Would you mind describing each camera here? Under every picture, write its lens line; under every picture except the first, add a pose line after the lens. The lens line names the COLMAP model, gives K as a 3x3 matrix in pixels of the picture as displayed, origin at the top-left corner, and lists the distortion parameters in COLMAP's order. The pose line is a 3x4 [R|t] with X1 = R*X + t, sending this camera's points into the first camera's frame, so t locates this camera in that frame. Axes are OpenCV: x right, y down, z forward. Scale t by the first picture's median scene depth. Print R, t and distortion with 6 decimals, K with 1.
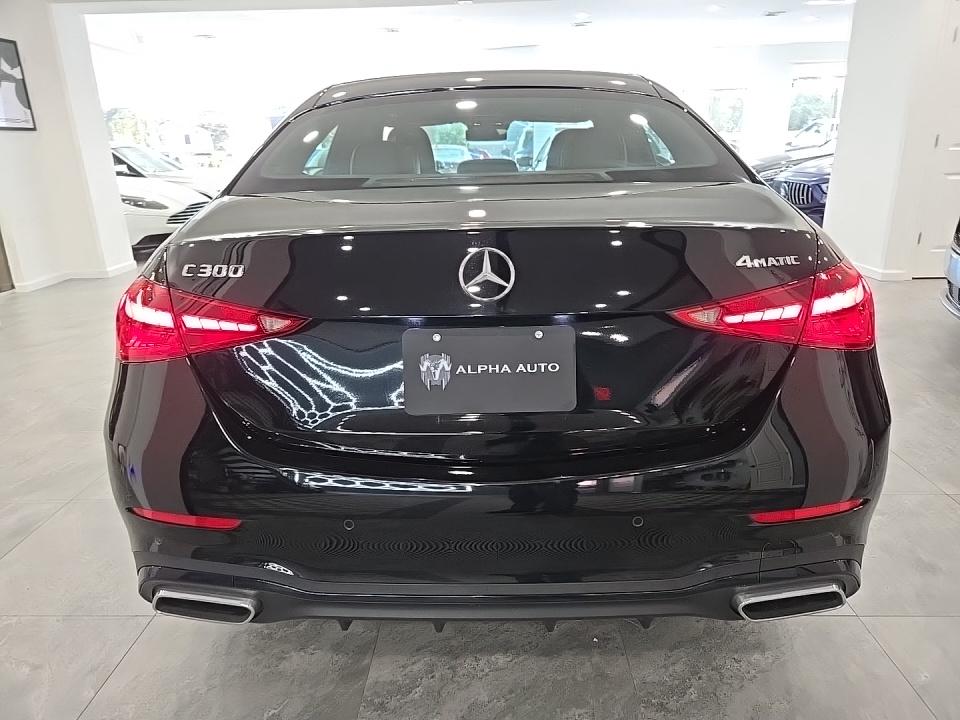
lens RADIAL K [[650.0, 0, 480.0], [0, 650.0, 360.0], [0, 0, 1]] dist [0.010712, 0.003590]
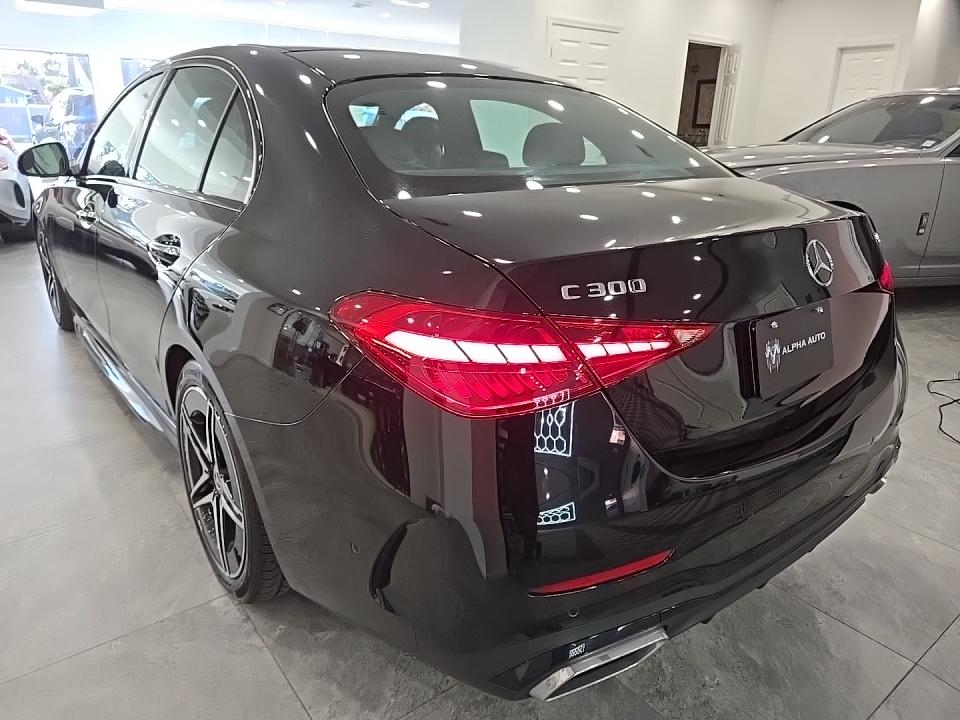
lens RADIAL K [[650.0, 0, 480.0], [0, 650.0, 360.0], [0, 0, 1]] dist [0.010712, 0.003590]
pose [[0.780871, -0.178375, 0.598684, -1.090462], [0.160327, 0.983491, 0.083911, -0.144190], [-0.603767, 0.030461, 0.796578, 0.408321]]
